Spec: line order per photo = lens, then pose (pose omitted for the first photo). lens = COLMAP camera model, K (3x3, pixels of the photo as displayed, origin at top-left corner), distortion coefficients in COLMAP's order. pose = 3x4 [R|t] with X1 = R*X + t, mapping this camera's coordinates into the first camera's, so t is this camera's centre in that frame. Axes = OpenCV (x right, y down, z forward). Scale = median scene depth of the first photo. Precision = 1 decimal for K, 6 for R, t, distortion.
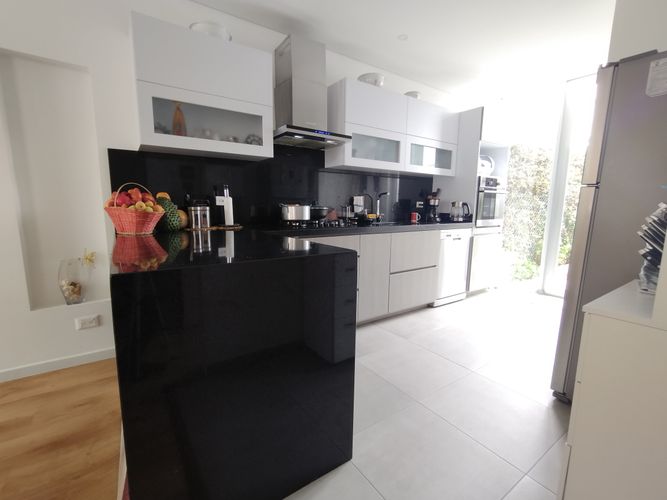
lens RADIAL K [[303.2, 0, 326.5], [0, 303.2, 251.0], [0, 0, 1]] dist [-0.003015, -0.000732]
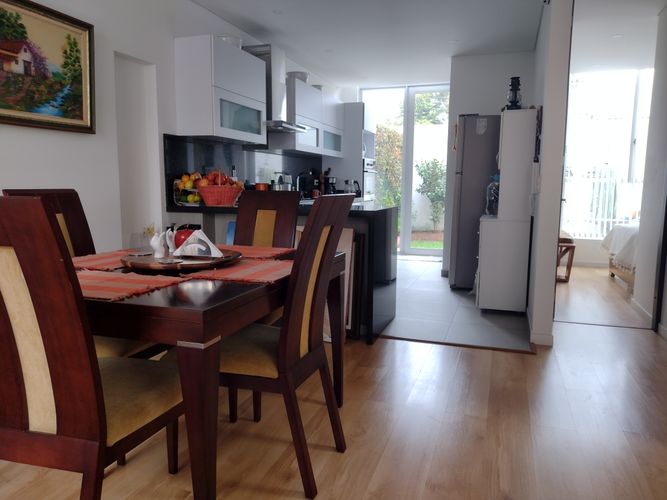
lens RADIAL K [[494.3, 0, 333.5], [0, 494.3, 250.0], [0, 0, 1]] dist [0.053889, -0.005514]
pose [[0.802850, -0.082900, 0.590390, -0.815908], [0.089579, 0.995817, 0.018013, 0.071463], [-0.589413, 0.038424, 0.806917, -0.526243]]
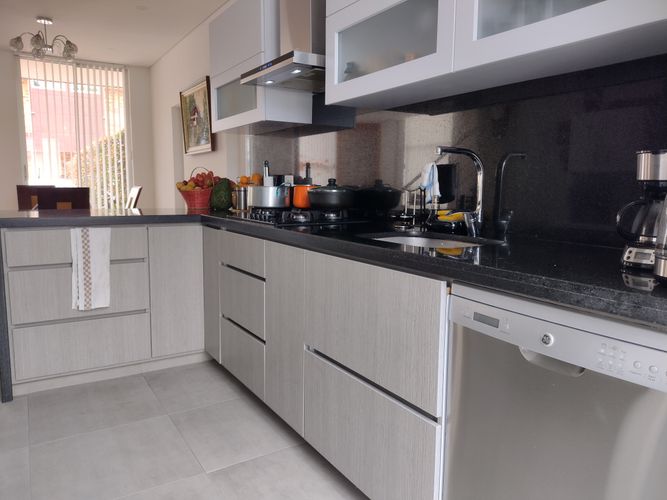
lens RADIAL K [[494.3, 0, 333.5], [0, 494.3, 250.0], [0, 0, 1]] dist [0.053889, -0.005514]
pose [[-0.024455, 0.115446, -0.993013, 0.741389], [-0.160906, 0.979904, 0.117884, -0.122203], [0.986667, 0.162665, -0.005388, 0.870329]]
